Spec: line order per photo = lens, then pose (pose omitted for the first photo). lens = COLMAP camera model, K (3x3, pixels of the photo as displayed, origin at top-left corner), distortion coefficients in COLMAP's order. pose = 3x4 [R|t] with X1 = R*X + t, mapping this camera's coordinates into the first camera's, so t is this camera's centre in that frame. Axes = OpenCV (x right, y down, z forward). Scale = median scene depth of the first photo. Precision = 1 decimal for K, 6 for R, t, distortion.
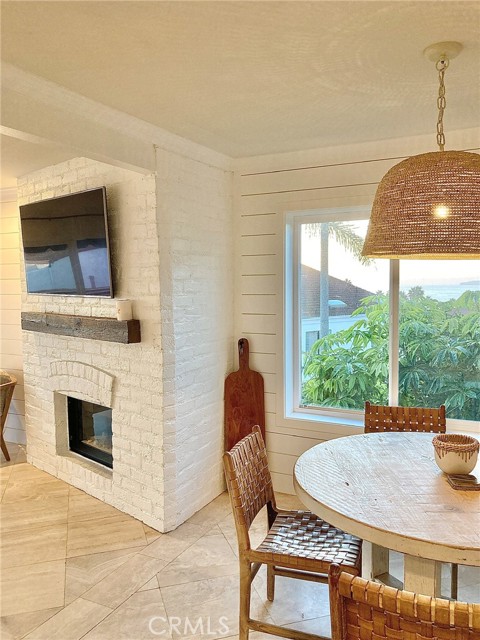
lens RADIAL K [[524.8, 0, 240.0], [0, 524.8, 320.0], [0, 0, 1]] dist [0.026470, -0.015867]
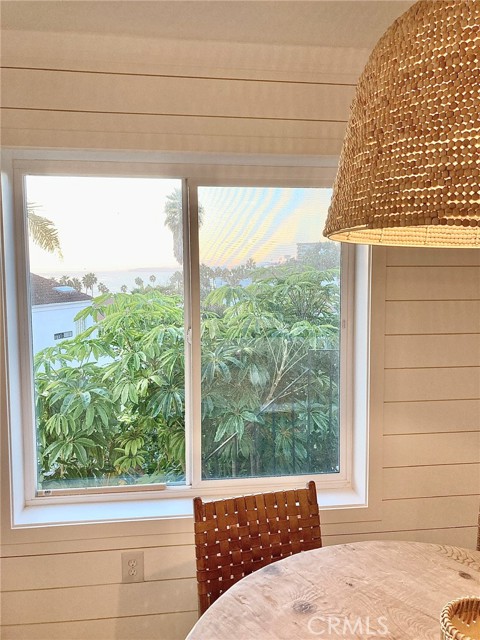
lens RADIAL K [[524.8, 0, 240.0], [0, 524.8, 320.0], [0, 0, 1]] dist [0.026470, -0.015867]
pose [[0.823037, -0.040766, 0.566522, -0.016469], [0.026136, 0.999083, 0.033923, -0.029482], [-0.567385, -0.013113, 0.823348, 0.299764]]
